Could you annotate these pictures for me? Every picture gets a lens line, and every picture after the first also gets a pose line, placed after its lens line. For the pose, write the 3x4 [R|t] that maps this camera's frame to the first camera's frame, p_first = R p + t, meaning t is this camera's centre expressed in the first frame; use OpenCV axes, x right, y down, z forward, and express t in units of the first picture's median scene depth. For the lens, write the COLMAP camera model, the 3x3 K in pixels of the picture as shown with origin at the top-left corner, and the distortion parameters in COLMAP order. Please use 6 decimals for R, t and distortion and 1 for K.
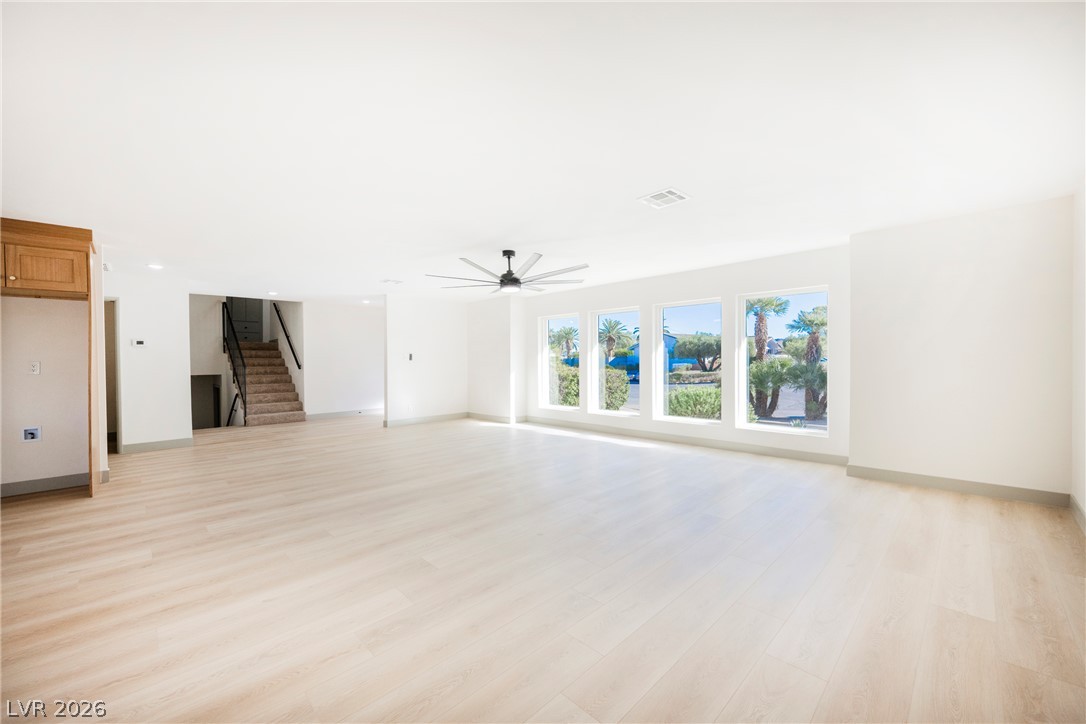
lens RADIAL K [[422.9, 0, 548.3], [0, 422.9, 361.1], [0, 0, 1]] dist [0.000198, 0.000822]
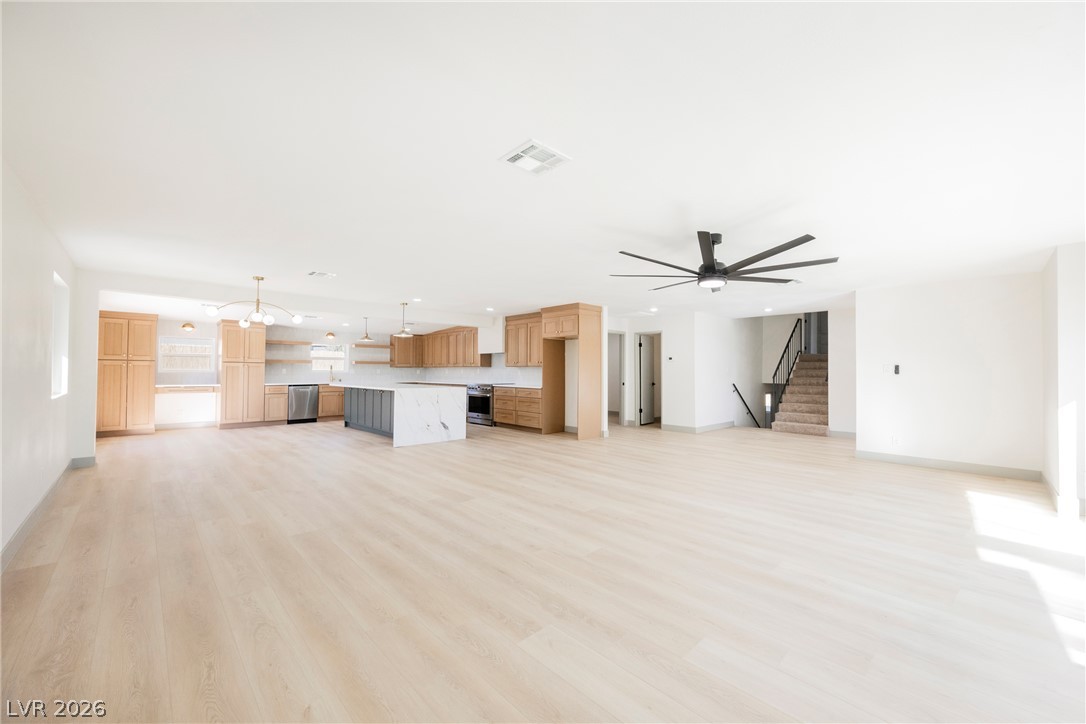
lens RADIAL K [[422.9, 0, 542.3], [0, 422.9, 362.8], [0, 0, 1]] dist [0.000198, 0.000822]
pose [[-0.022258, -0.009842, -0.999704, 0.394731], [-0.014025, 0.999856, -0.009531, -0.005284], [0.999654, 0.013808, -0.022393, 0.401875]]
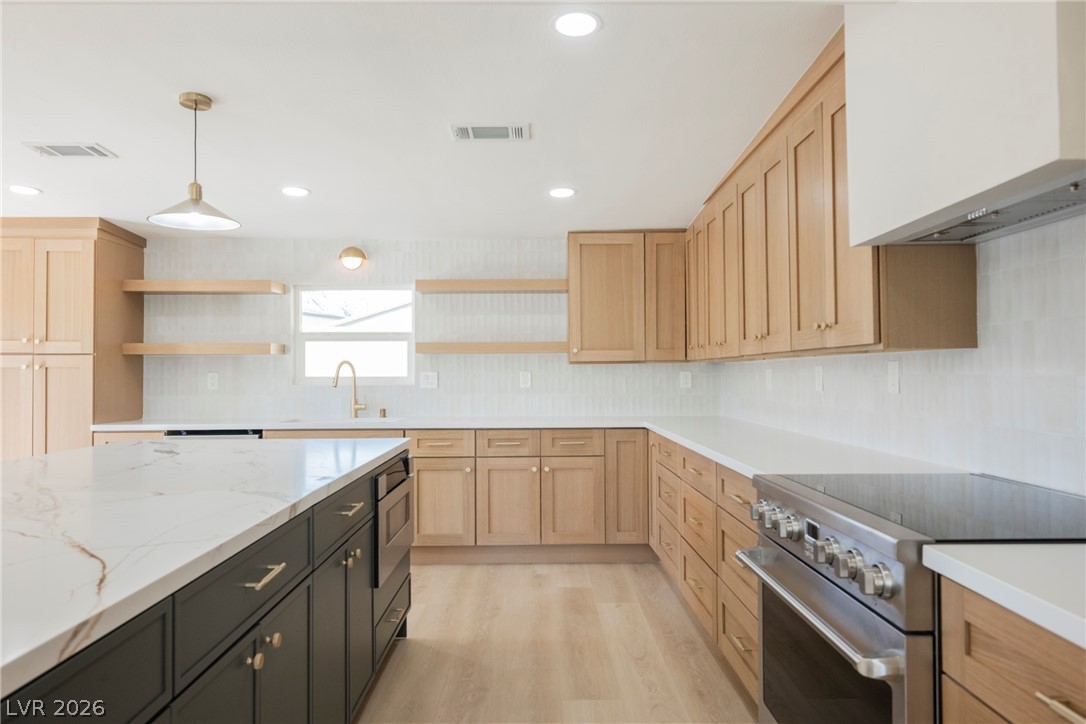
lens RADIAL K [[780.5, 0, 542.8], [0, 780.5, 360.5], [0, 0, 1]] dist [0.018365, -0.001014]
pose [[-0.703416, 0.000505, -0.710778, -0.501877], [0.004181, 0.999985, -0.003426, 0.002712], [0.710766, -0.005382, -0.703408, 0.323888]]
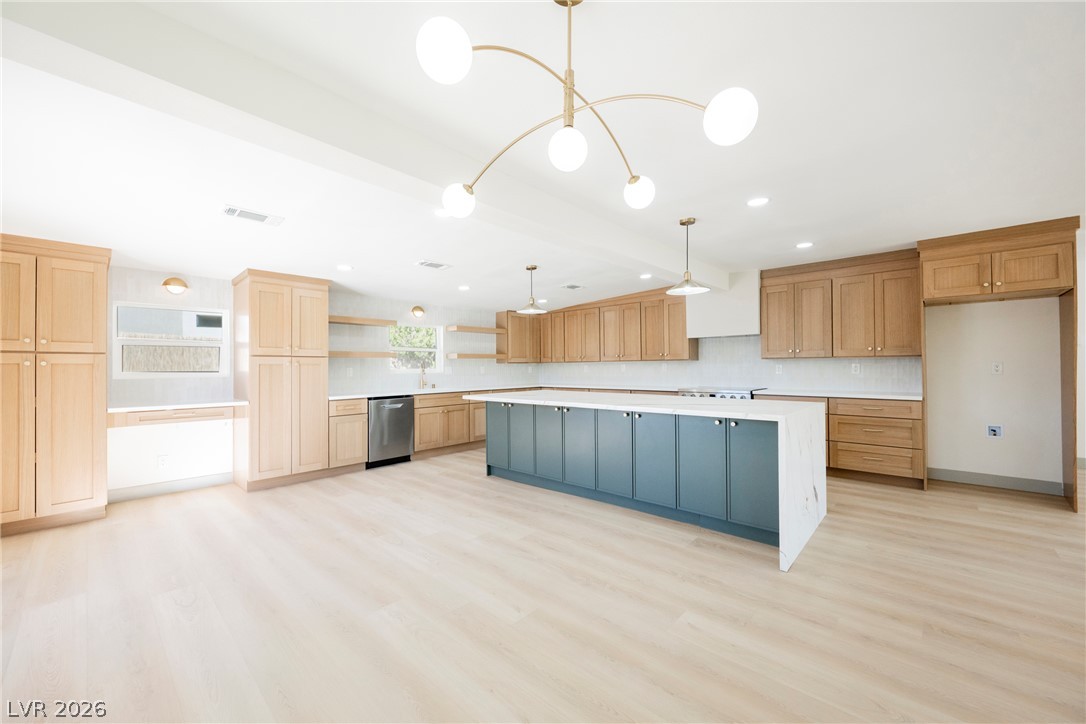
lens RADIAL K [[422.9, 0, 540.7], [0, 422.9, 361.6], [0, 0, 1]] dist [0.000198, 0.000822]
pose [[0.042930, -0.002159, -0.999076, -0.101747], [-0.001542, 0.999996, -0.002227, 0.001680], [0.999077, 0.001636, 0.042927, -0.079550]]
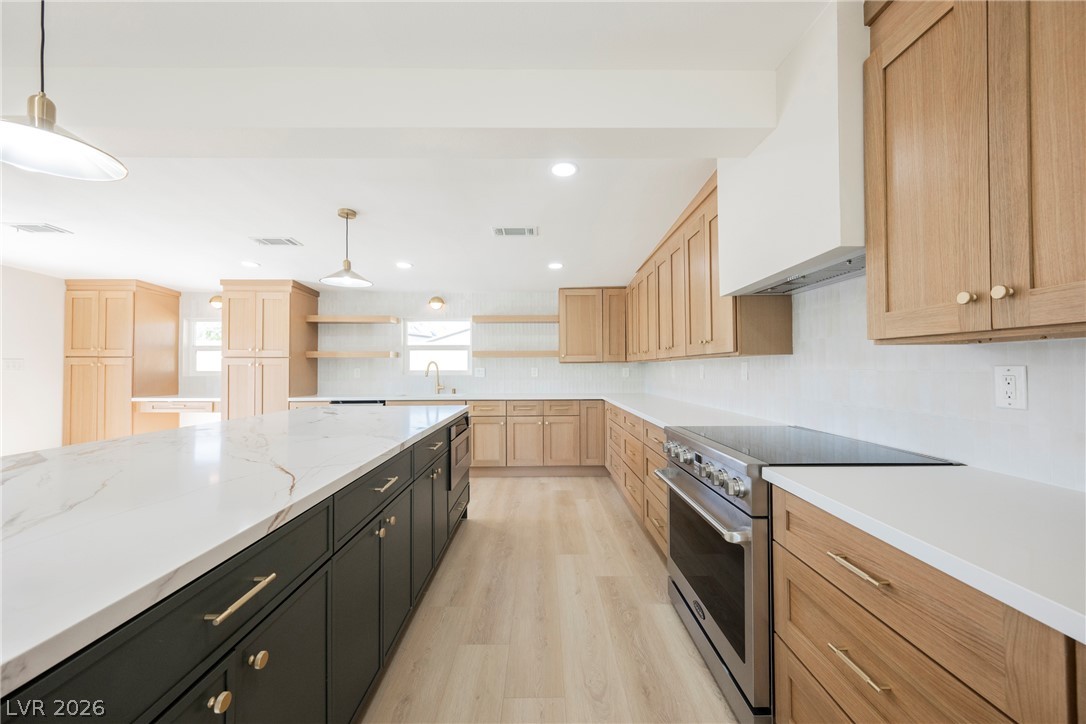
lens RADIAL K [[422.9, 0, 546.6], [0, 422.9, 363.0], [0, 0, 1]] dist [0.000198, 0.000822]
pose [[-0.699720, 0.002611, -0.714413, -0.522905], [0.003445, 0.999994, 0.000280, 0.002864], [0.714409, -0.002266, -0.699725, 0.302755]]
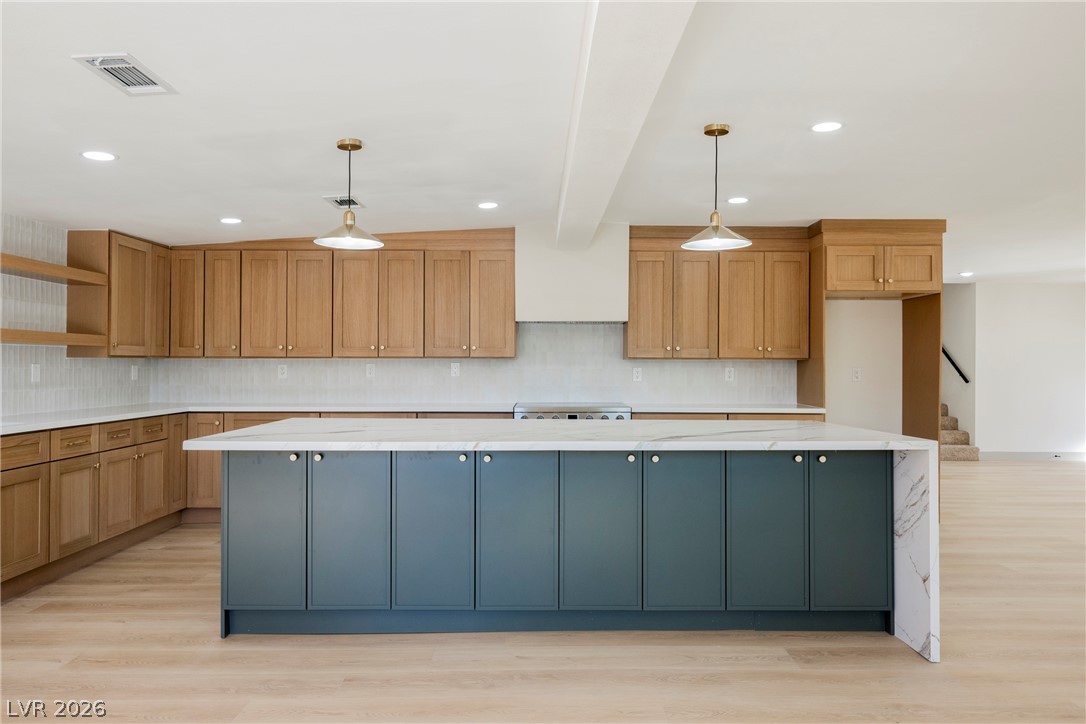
lens RADIAL K [[709.0, 0, 542.3], [0, 709.0, 364.6], [0, 0, 1]] dist [0.005964, -0.005694]
pose [[0.715233, 0.010483, -0.698807, -0.285850], [-0.017237, 0.999848, -0.002644, 0.004856], [0.698673, 0.013937, 0.715305, -0.284204]]
